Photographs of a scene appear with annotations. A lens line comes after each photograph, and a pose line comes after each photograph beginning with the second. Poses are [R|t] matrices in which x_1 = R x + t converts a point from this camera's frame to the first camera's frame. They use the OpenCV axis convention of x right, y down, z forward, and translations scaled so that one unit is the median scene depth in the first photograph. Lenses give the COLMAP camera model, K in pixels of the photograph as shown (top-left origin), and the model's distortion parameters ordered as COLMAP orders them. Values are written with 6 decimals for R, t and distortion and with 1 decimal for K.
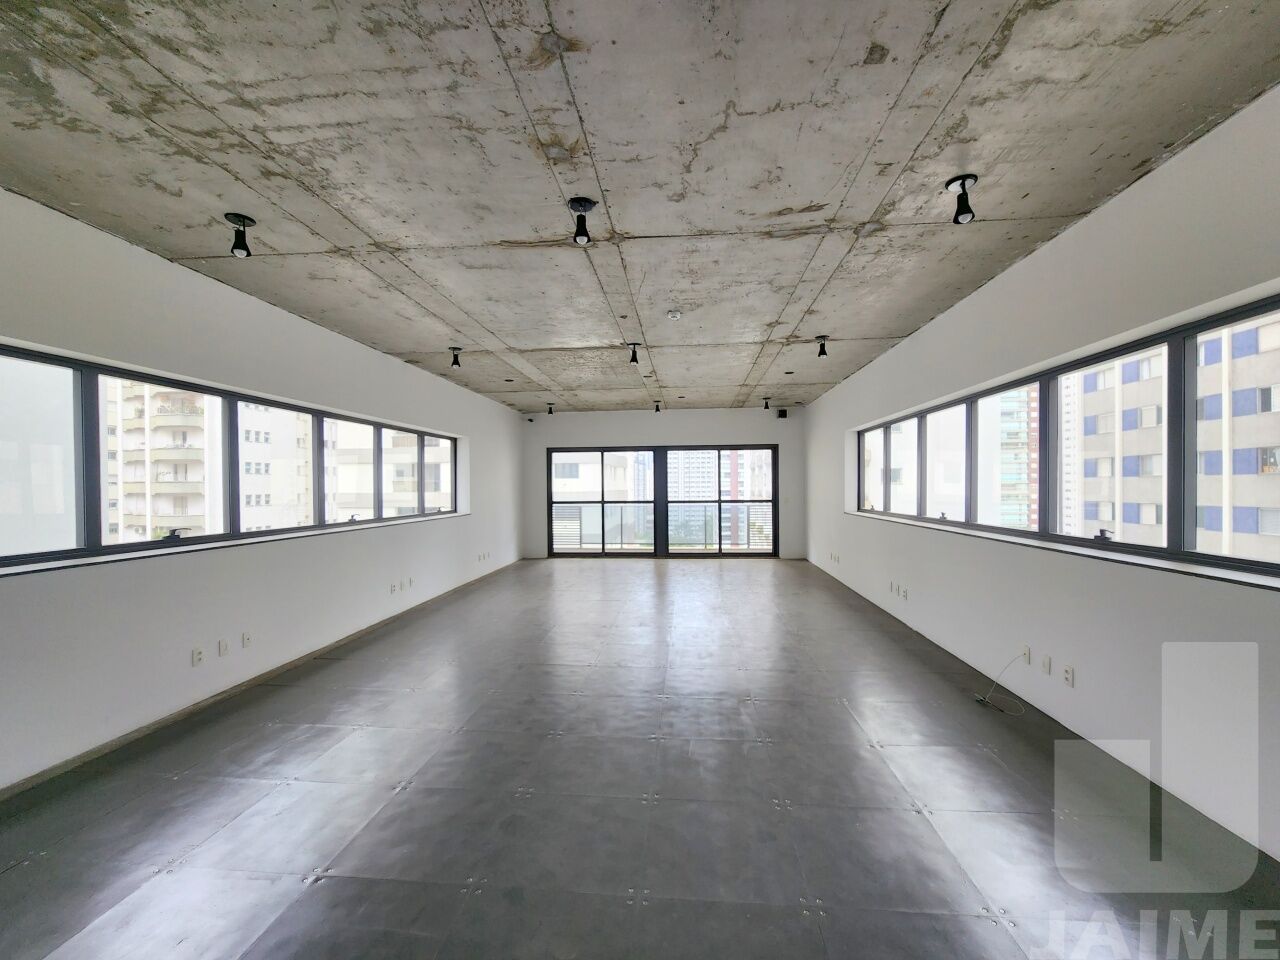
lens RADIAL K [[534.9, 0, 644.6], [0, 534.9, 487.7], [0, 0, 1]] dist [-0.001410, -0.000007]
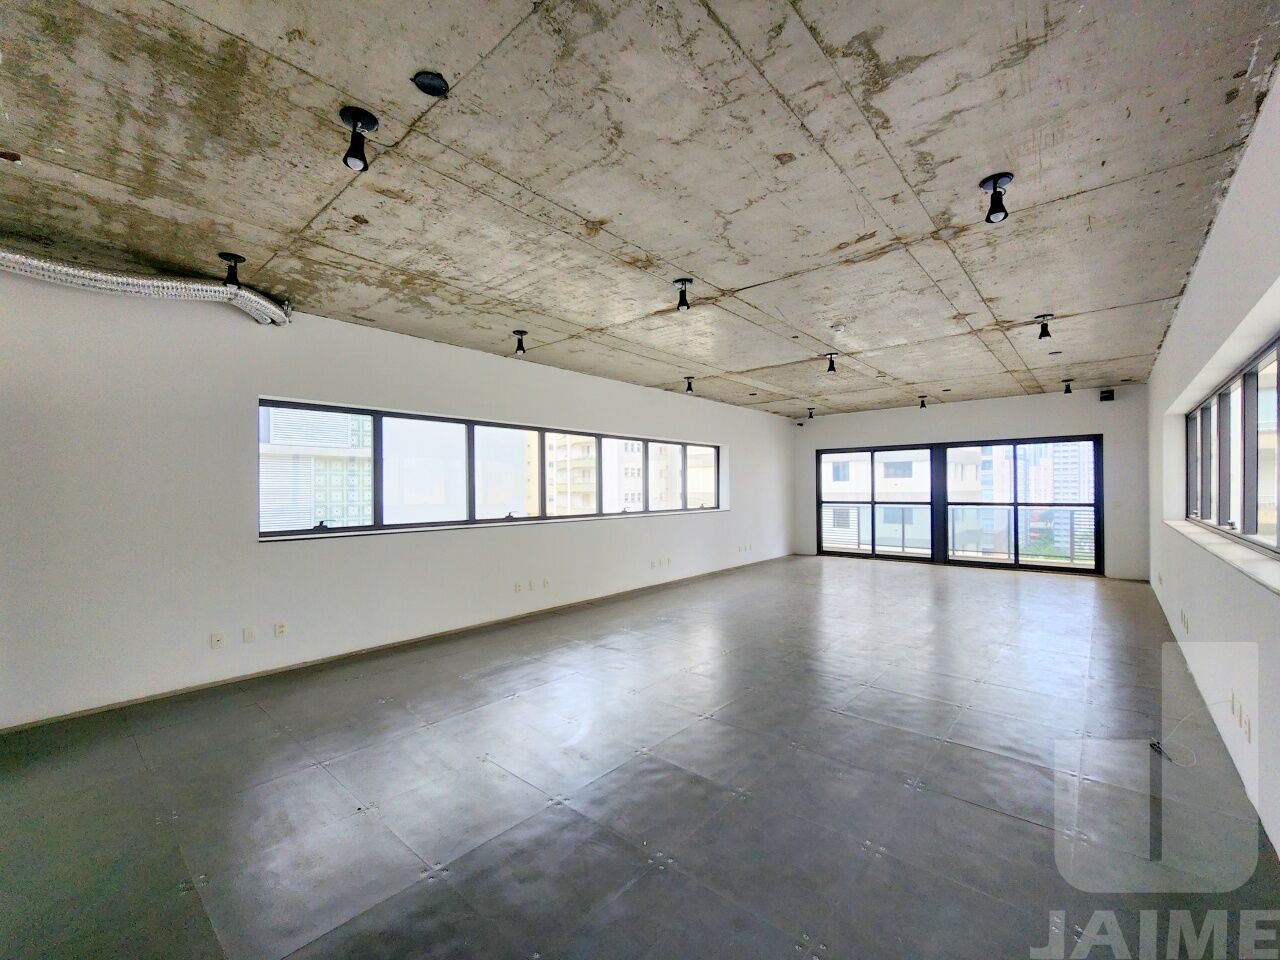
lens RADIAL K [[534.9, 0, 644.6], [0, 534.9, 487.7], [0, 0, 1]] dist [-0.001410, -0.000007]
pose [[0.811253, 0.001248, -0.584694, 0.264497], [-0.001390, 0.999999, 0.000205, -0.000514], [0.584694, 0.000646, 0.811254, -0.076493]]
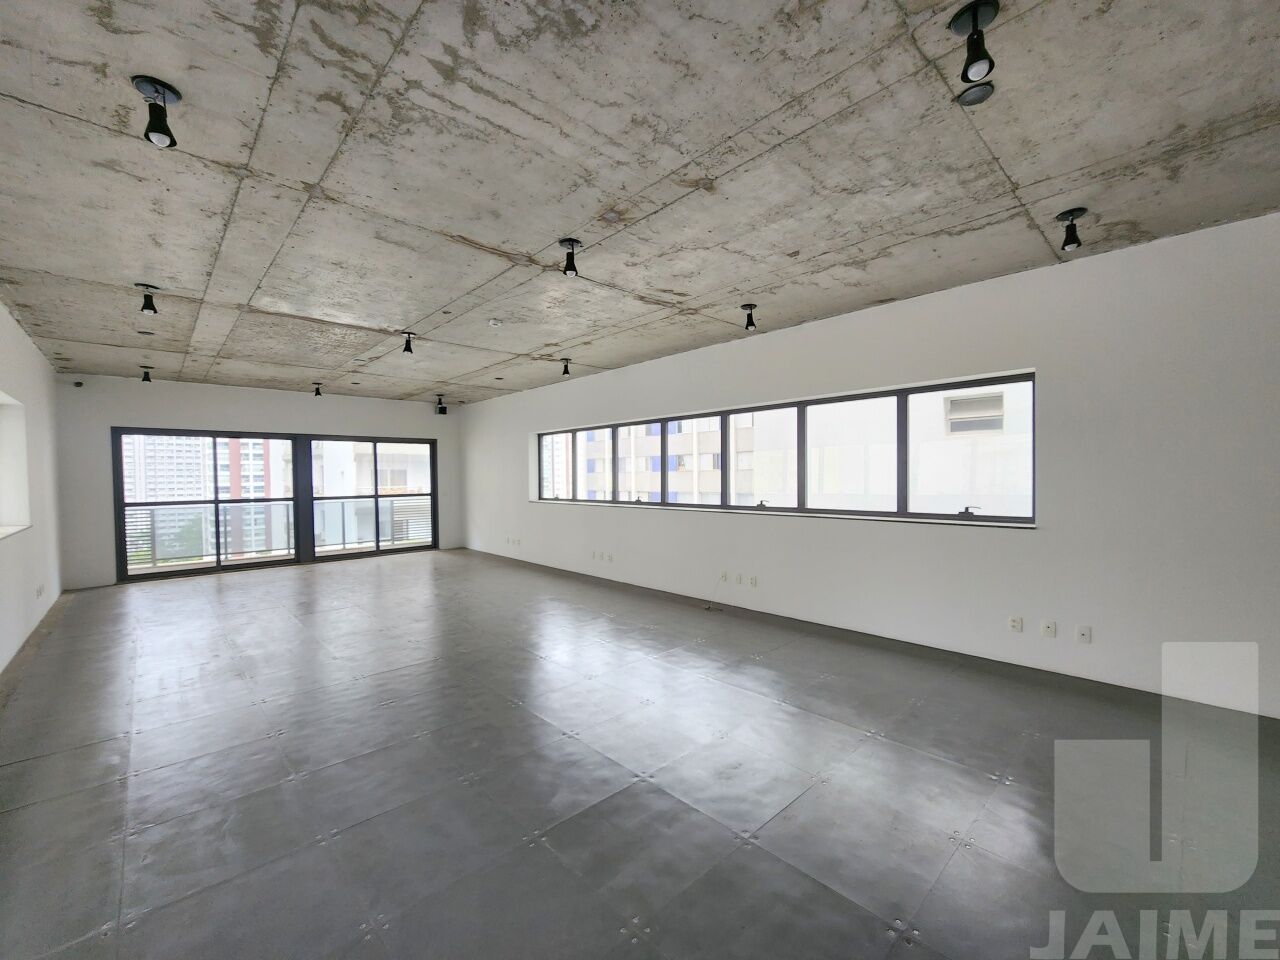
lens RADIAL K [[521.4, 0, 649.8], [0, 521.4, 482.2], [0, 0, 1]] dist [-0.000719, 0.000033]
pose [[0.661709, -0.009263, 0.749704, -0.384436], [0.009224, 0.999949, 0.004213, 0.001760], [-0.749704, 0.004128, 0.661760, 0.039912]]
